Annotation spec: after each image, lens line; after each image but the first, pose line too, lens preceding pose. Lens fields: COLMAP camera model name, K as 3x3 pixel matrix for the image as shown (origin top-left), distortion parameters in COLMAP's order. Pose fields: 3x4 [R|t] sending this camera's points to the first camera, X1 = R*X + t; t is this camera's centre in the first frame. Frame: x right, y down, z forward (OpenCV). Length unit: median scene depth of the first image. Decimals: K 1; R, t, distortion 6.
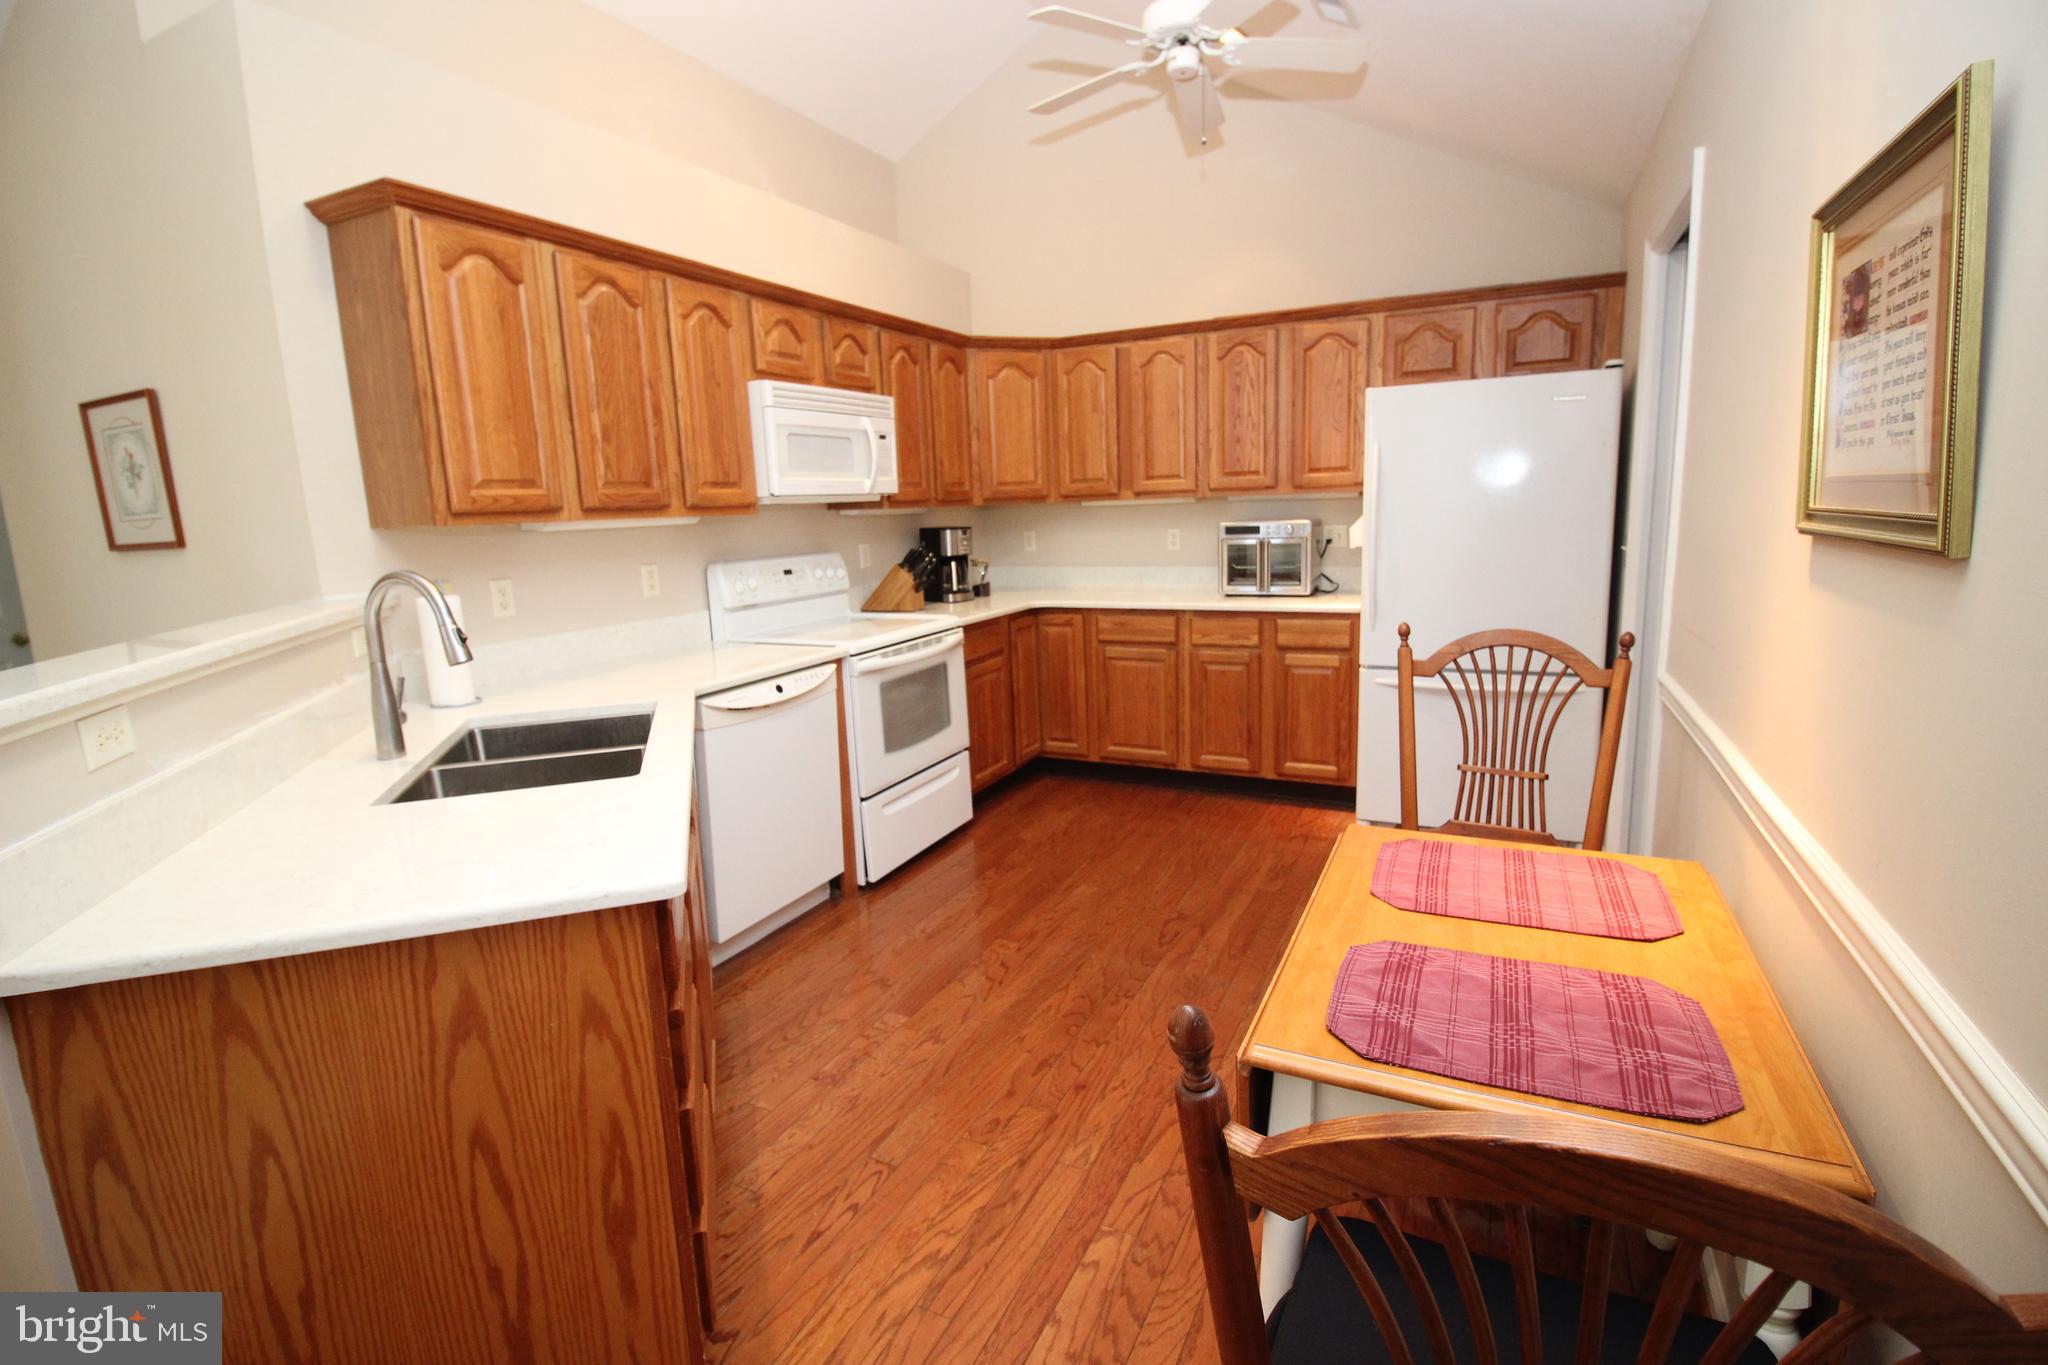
lens RADIAL K [[947.4, 0, 1025.4], [0, 947.4, 671.1], [0, 0, 1]] dist [-0.001263, -0.011444]
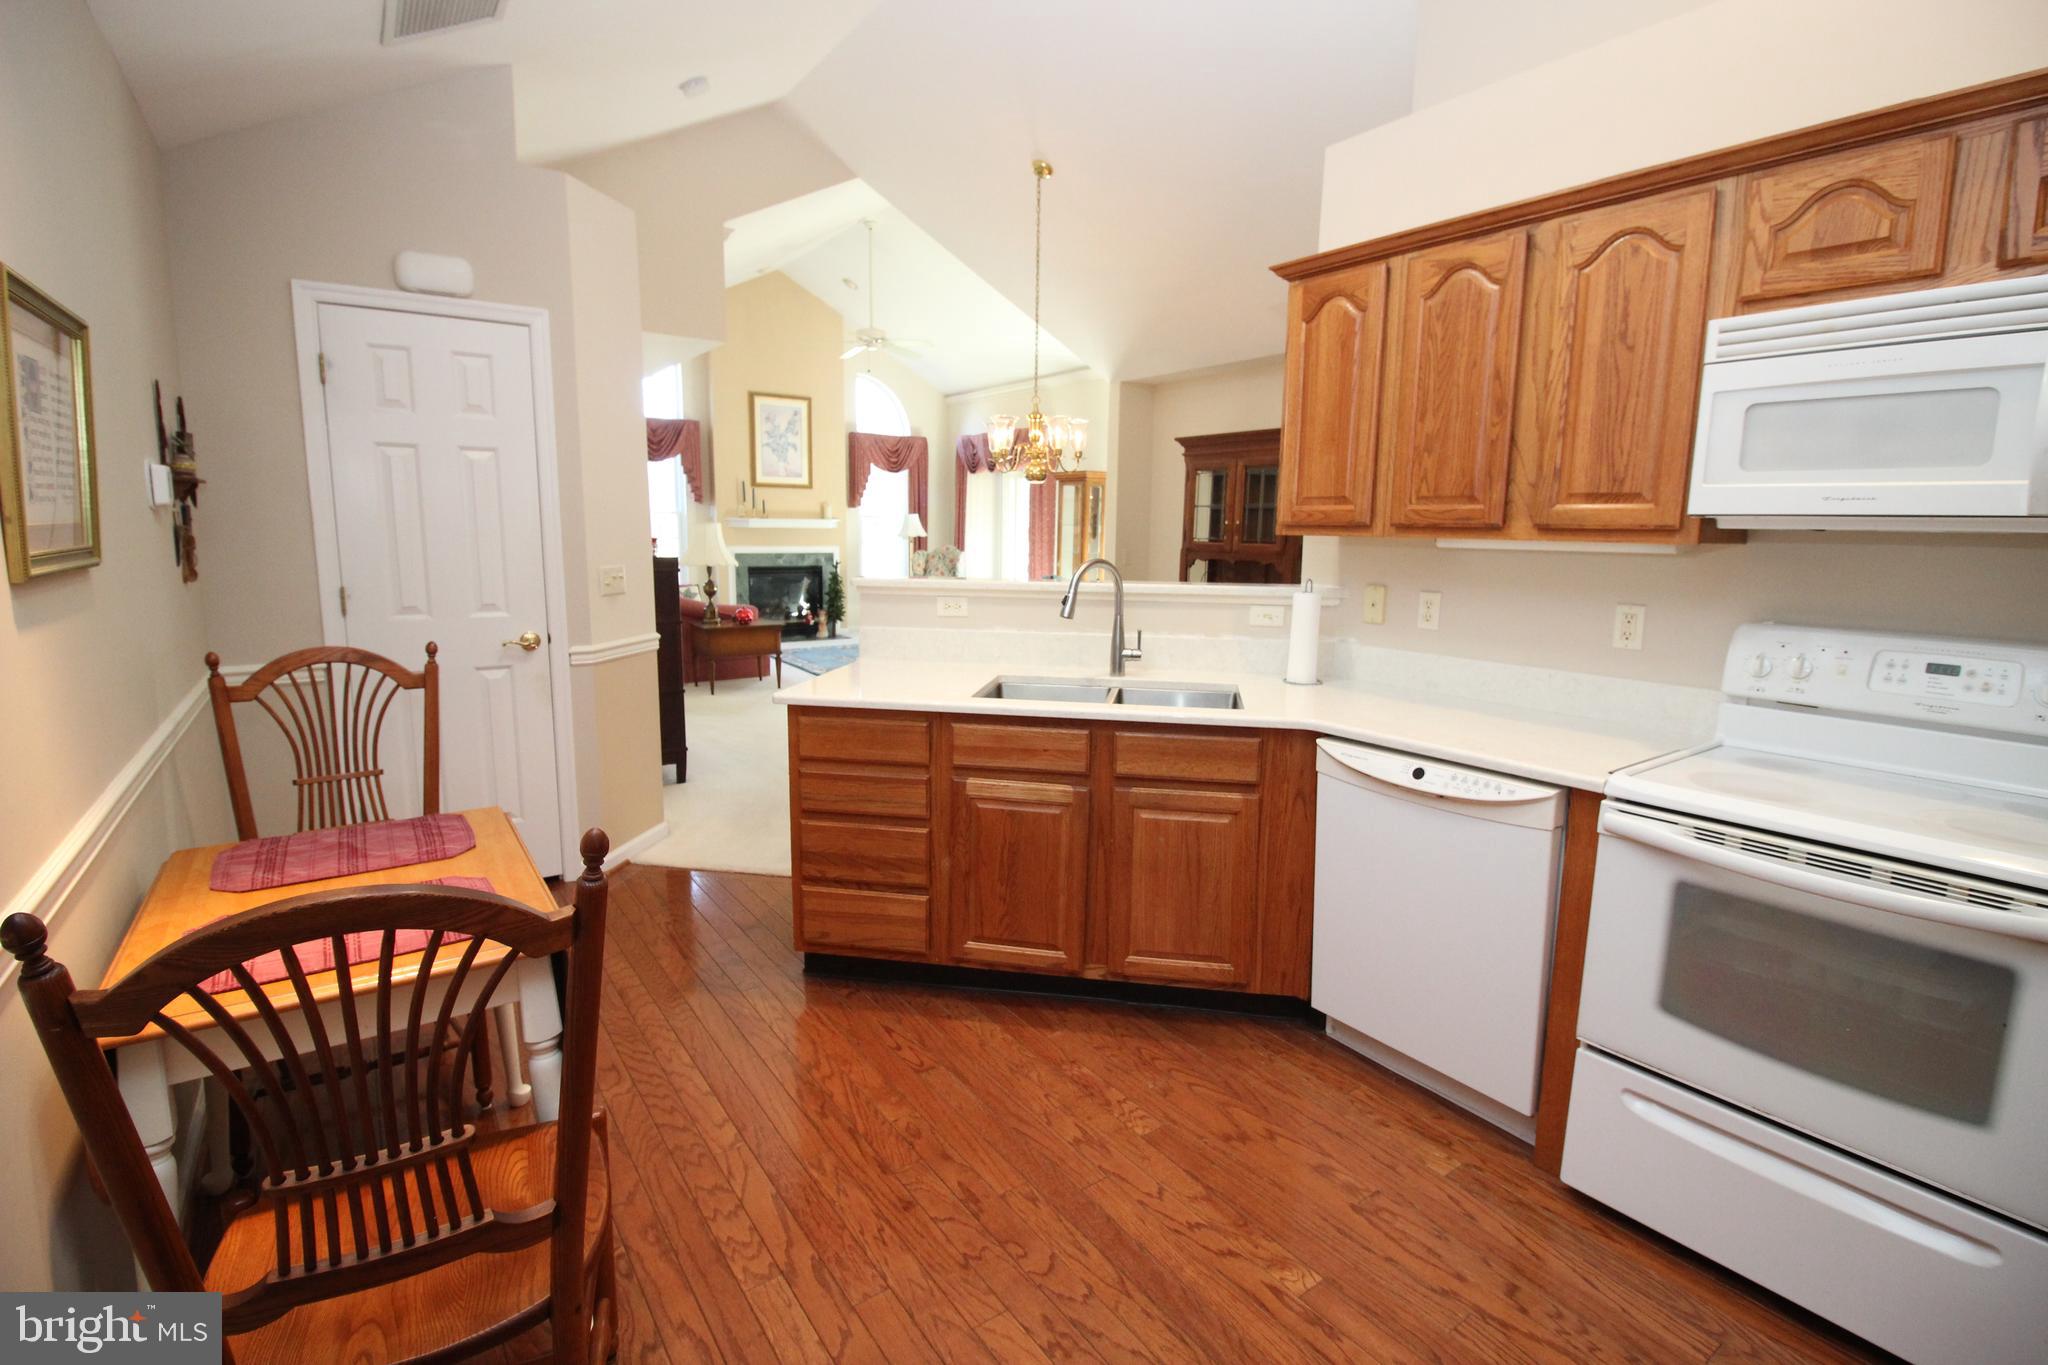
lens RADIAL K [[945.9, 0, 1027.5], [0, 945.9, 670.5], [0, 0, 1]] dist [-0.001001, -0.011495]
pose [[-0.473322, 0.163004, -0.865677, 0.573535], [-0.151477, 0.953030, 0.262275, -0.229420], [0.867768, 0.255270, -0.426399, 1.139655]]
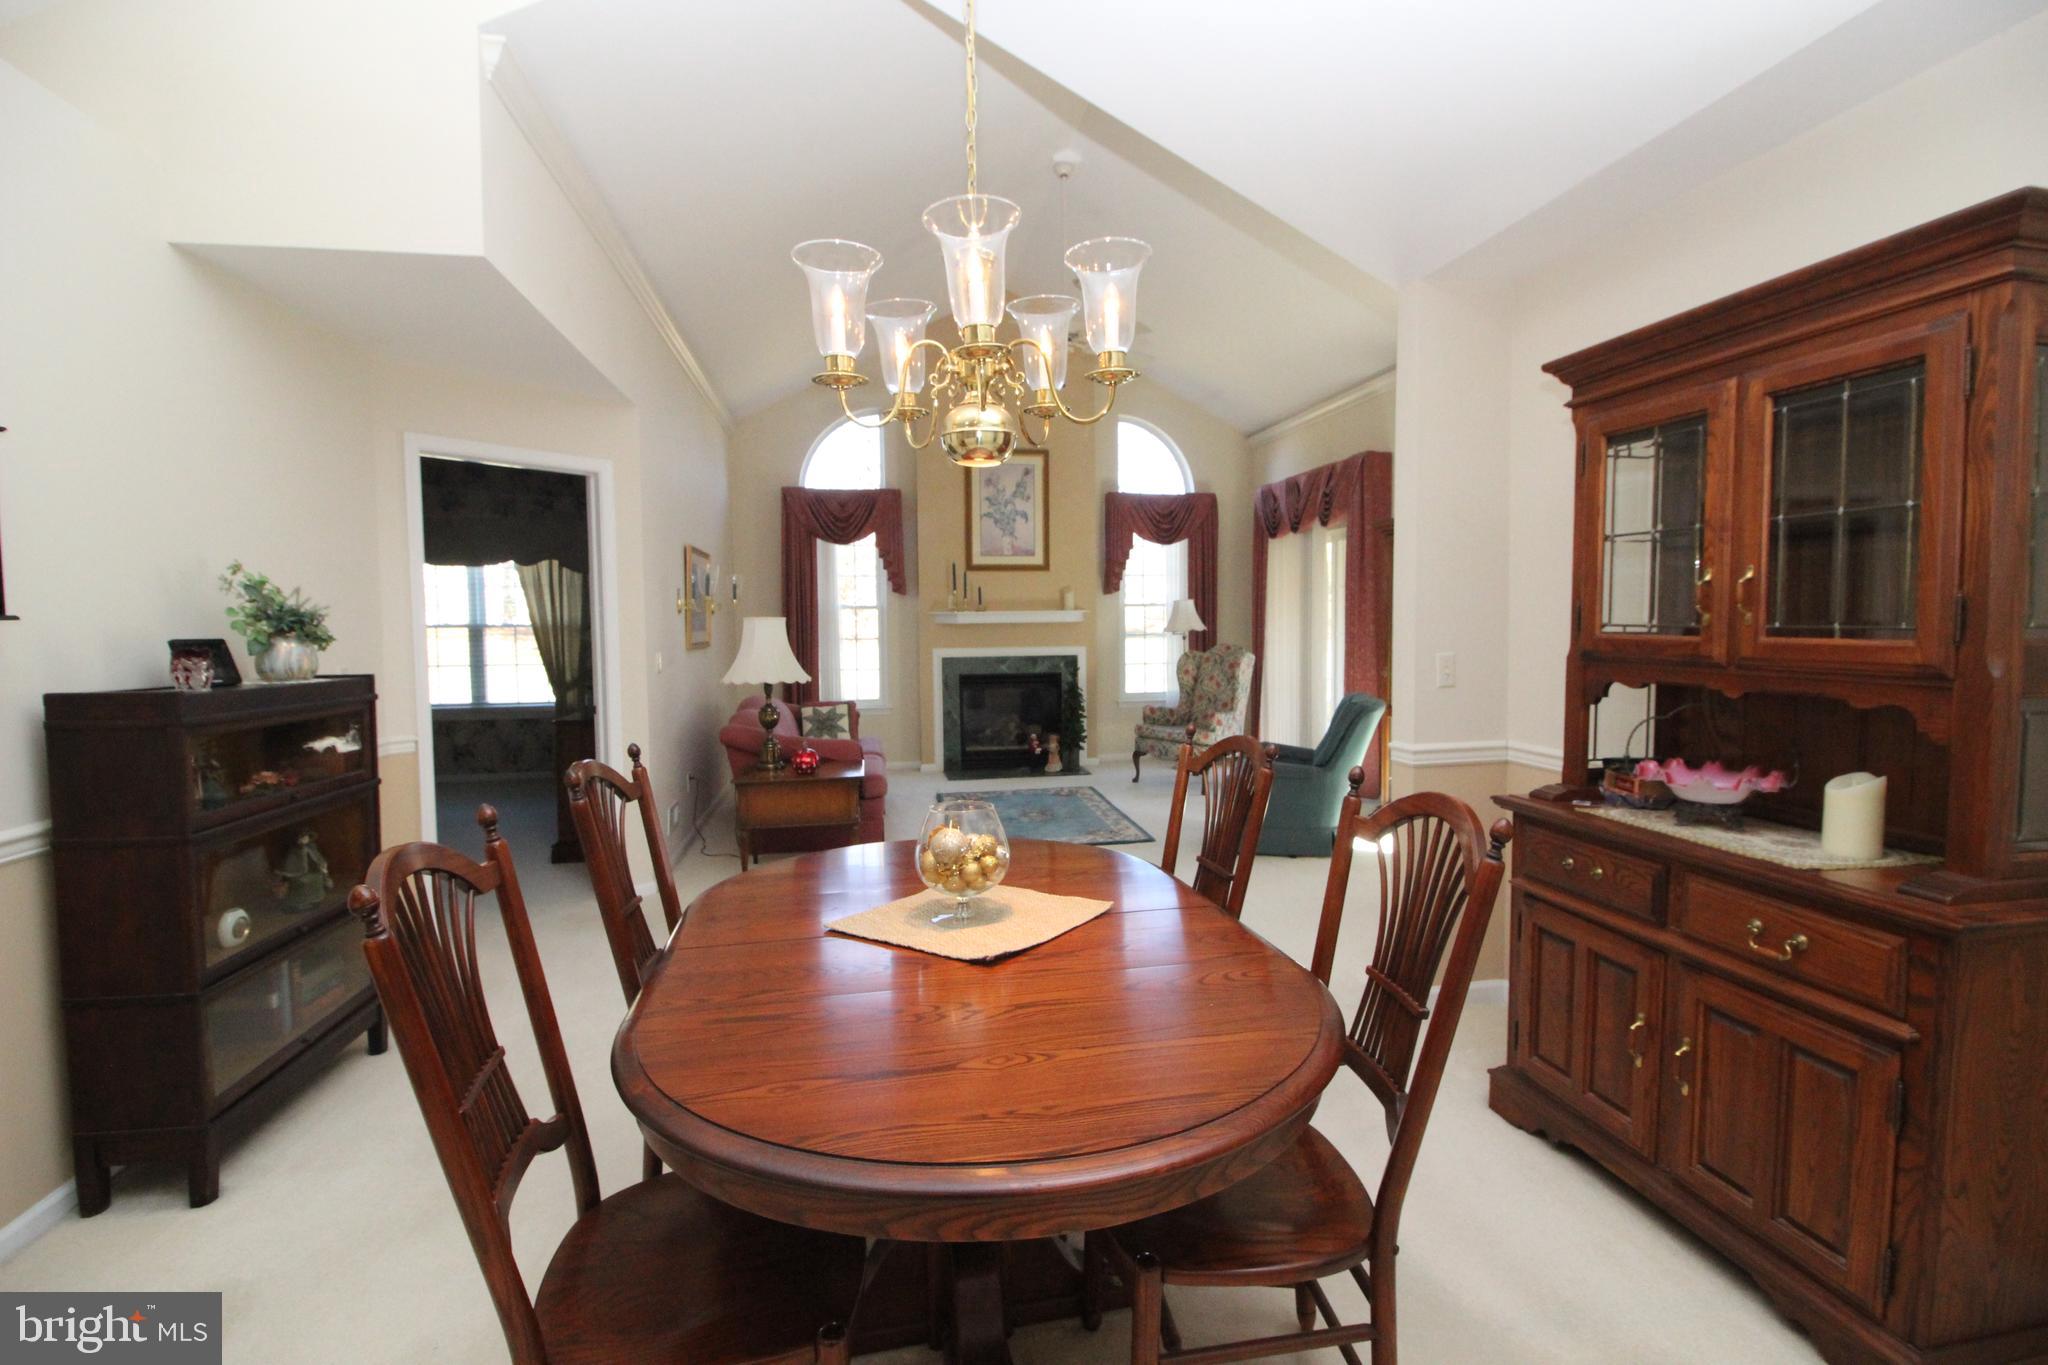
lens RADIAL K [[945.9, 0, 1027.5], [0, 945.9, 670.5], [0, 0, 1]] dist [-0.001001, -0.011495]
pose [[-0.801512, 0.076916, -0.593012, -0.842097], [-0.065525, 0.974424, 0.214950, -0.092994], [0.594378, 0.211142, -0.775973, 0.755532]]
